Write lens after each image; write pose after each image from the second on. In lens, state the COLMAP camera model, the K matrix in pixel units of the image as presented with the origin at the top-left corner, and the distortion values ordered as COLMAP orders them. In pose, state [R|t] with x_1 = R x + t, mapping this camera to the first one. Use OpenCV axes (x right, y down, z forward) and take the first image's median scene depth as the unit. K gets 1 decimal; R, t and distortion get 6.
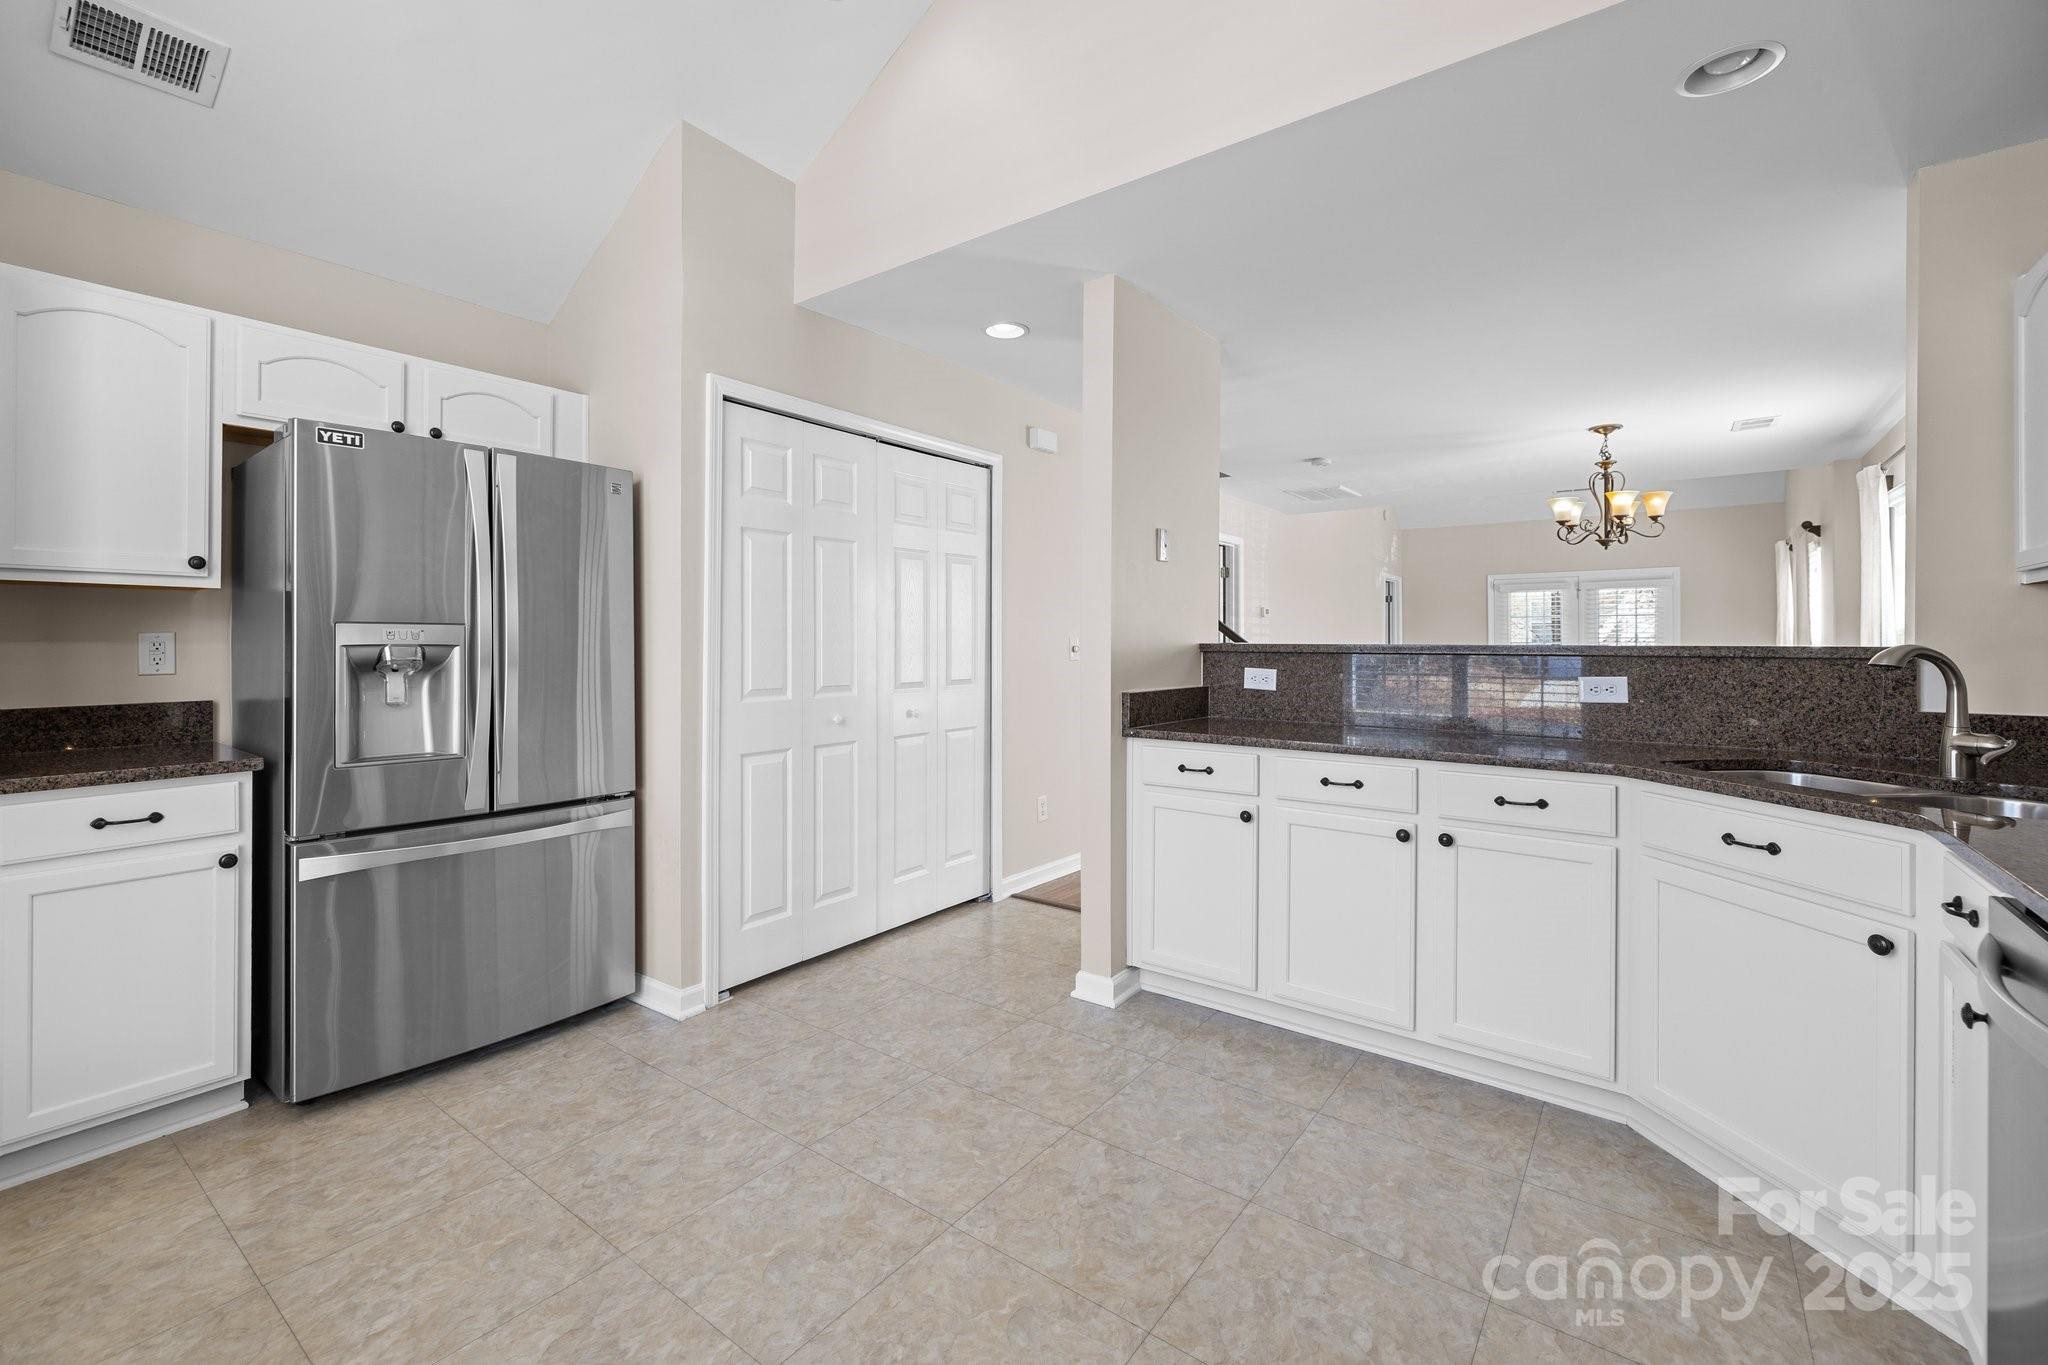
lens RADIAL K [[872.1, 0, 997.4], [0, 872.1, 639.2], [0, 0, 1]] dist [0.000384, -0.000918]
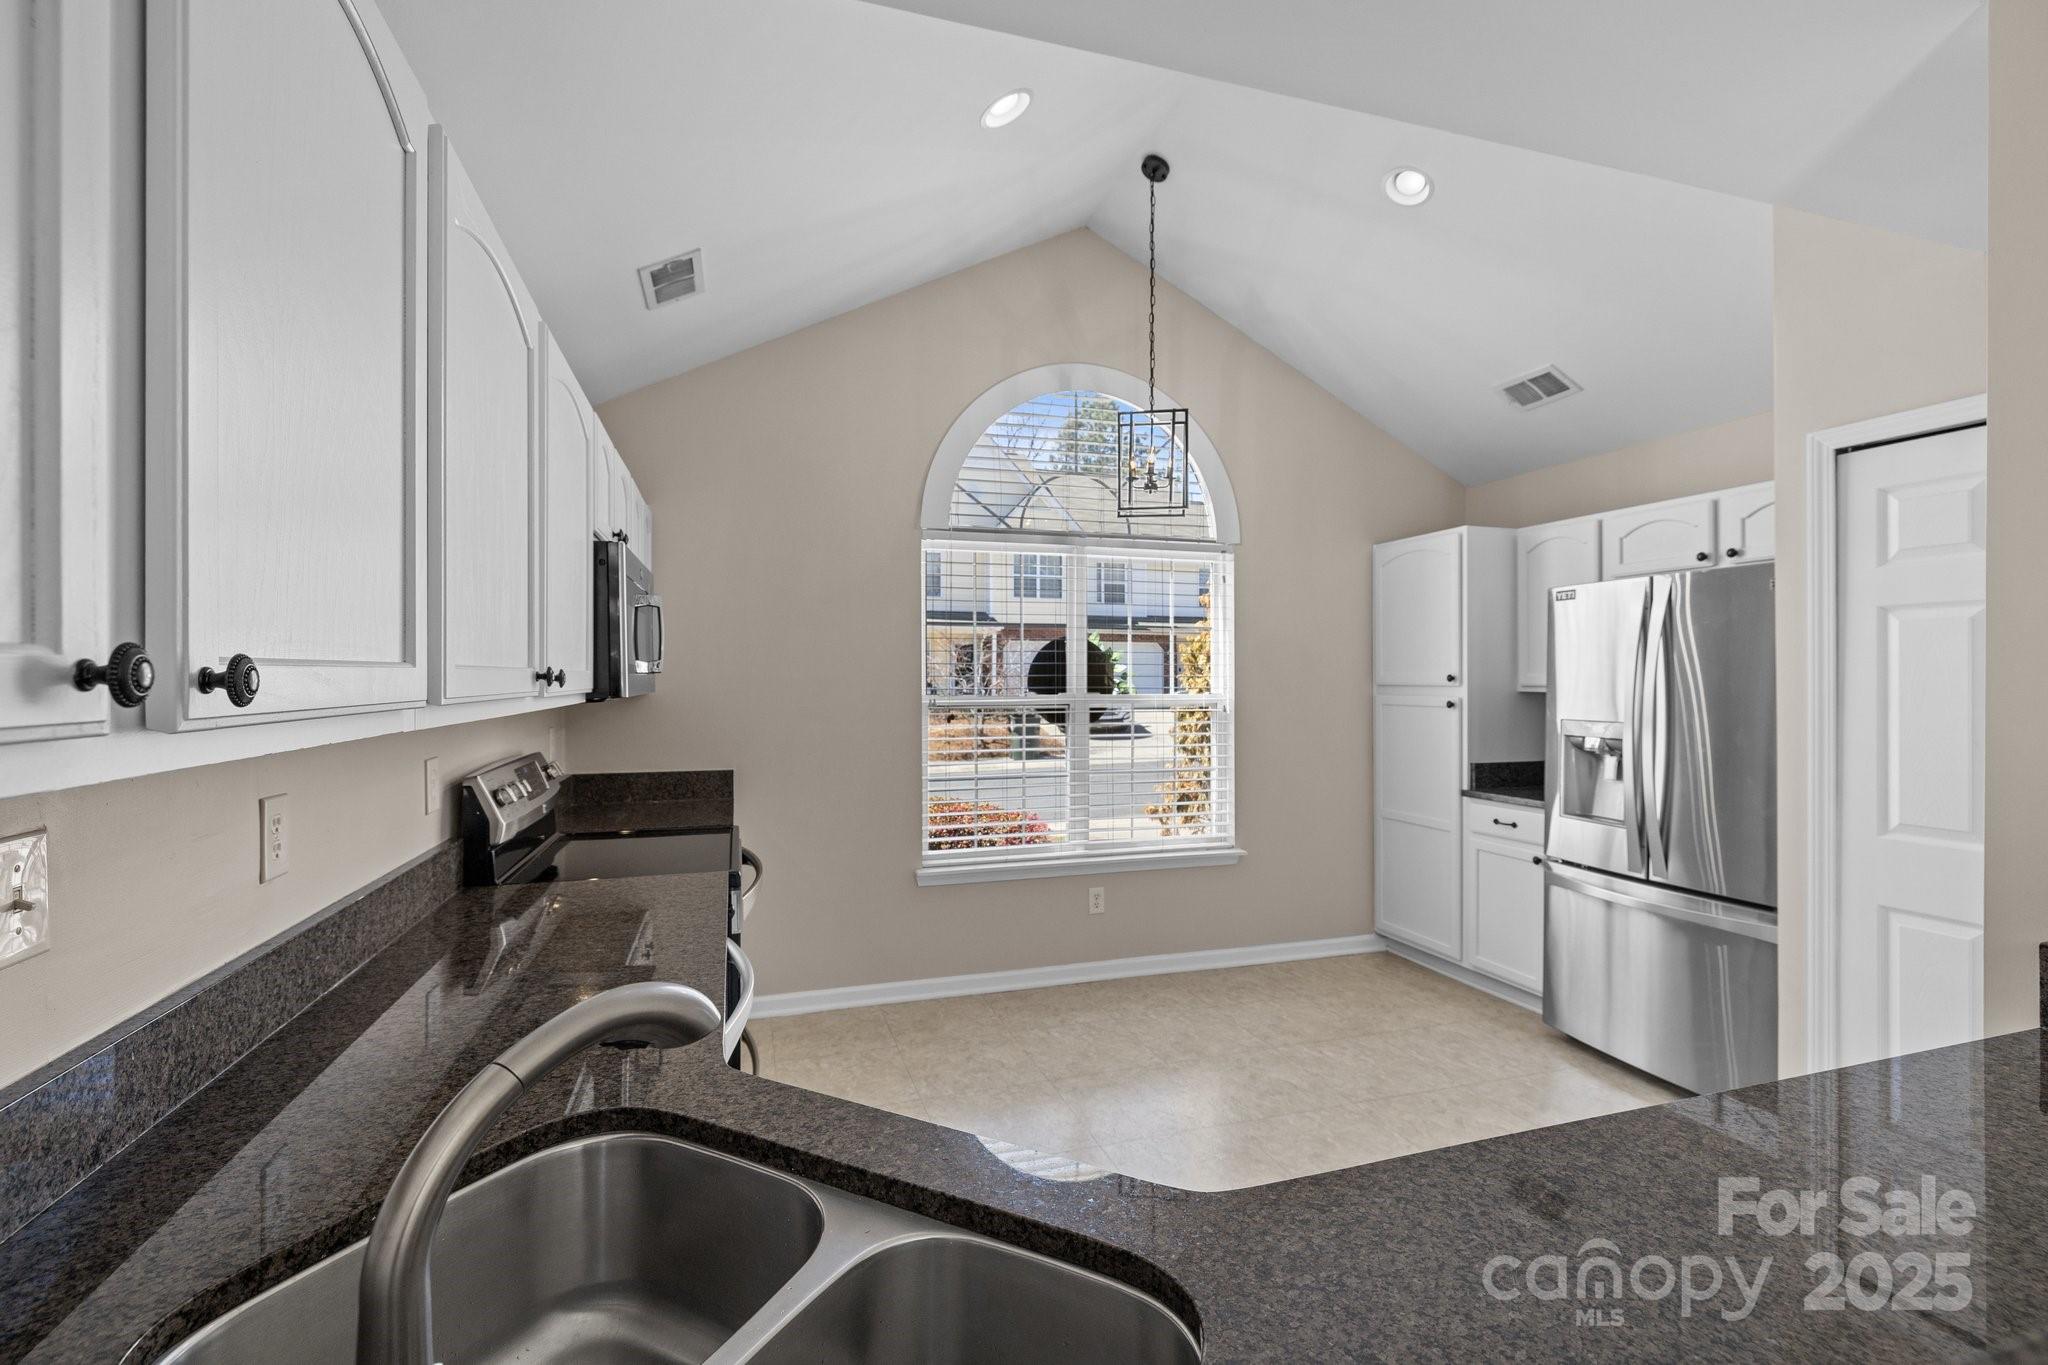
lens RADIAL K [[872.1, 0, 1010.2], [0, 872.1, 680.4], [0, 0, 1]] dist [0.000384, -0.000918]
pose [[-0.571590, 0.000421, -0.820540, 0.940074], [0.002871, 0.999995, -0.001487, -0.080499], [0.820535, -0.003206, -0.571588, 0.998261]]
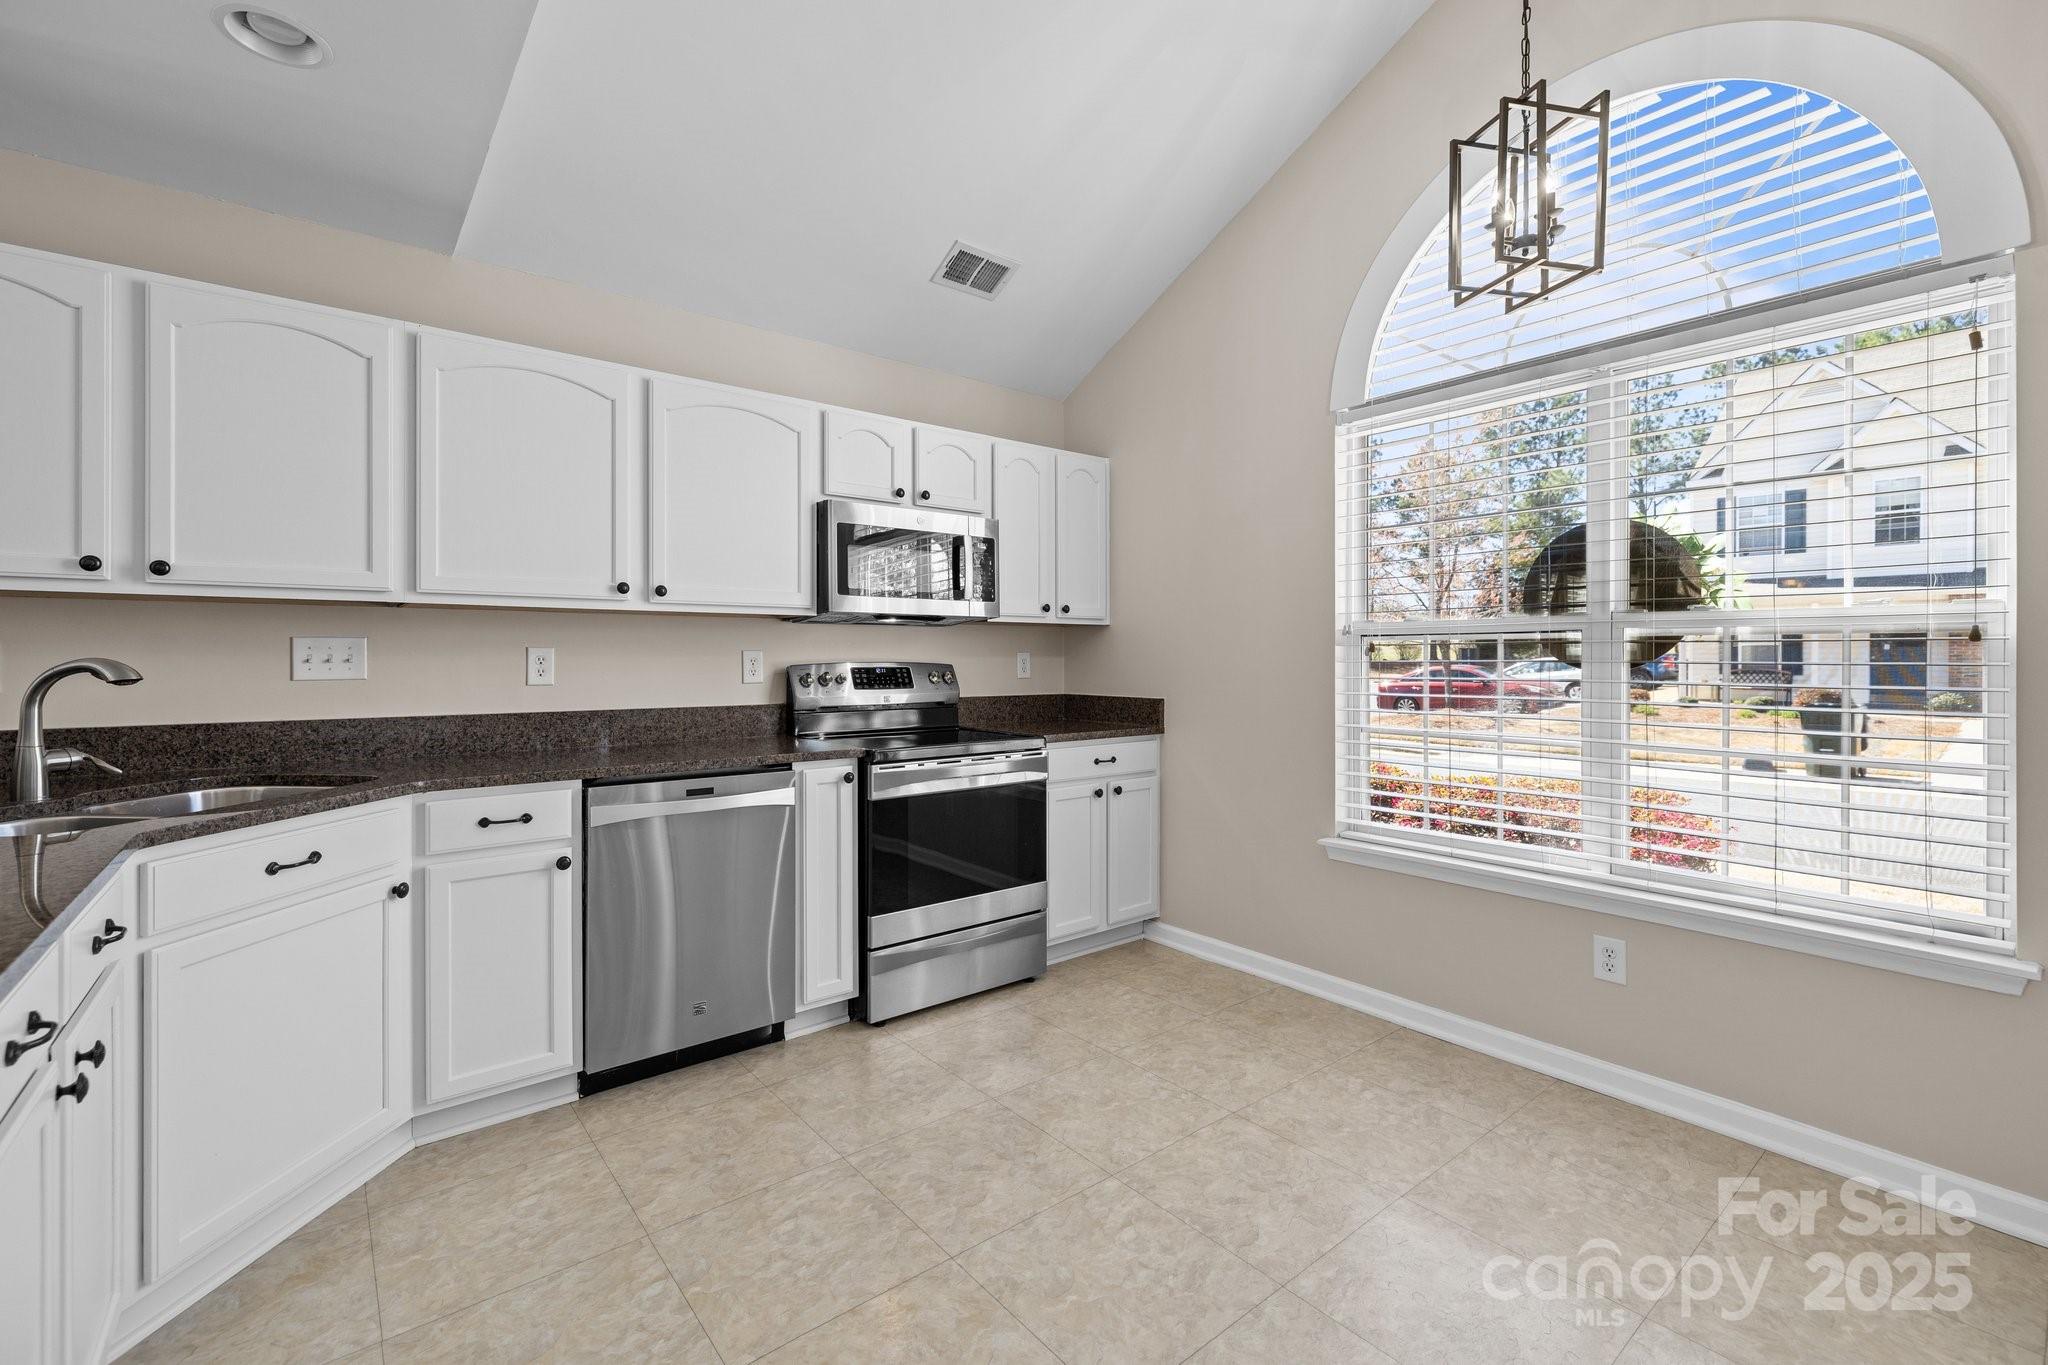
lens RADIAL K [[872.1, 0, 992.3], [0, 872.1, 657.6], [0, 0, 1]] dist [0.000384, -0.000918]
pose [[-0.969381, -0.002967, 0.245542, -0.098361], [-0.003929, 0.999986, -0.003429, 0.003608], [-0.245529, -0.004289, -0.969380, 1.309861]]
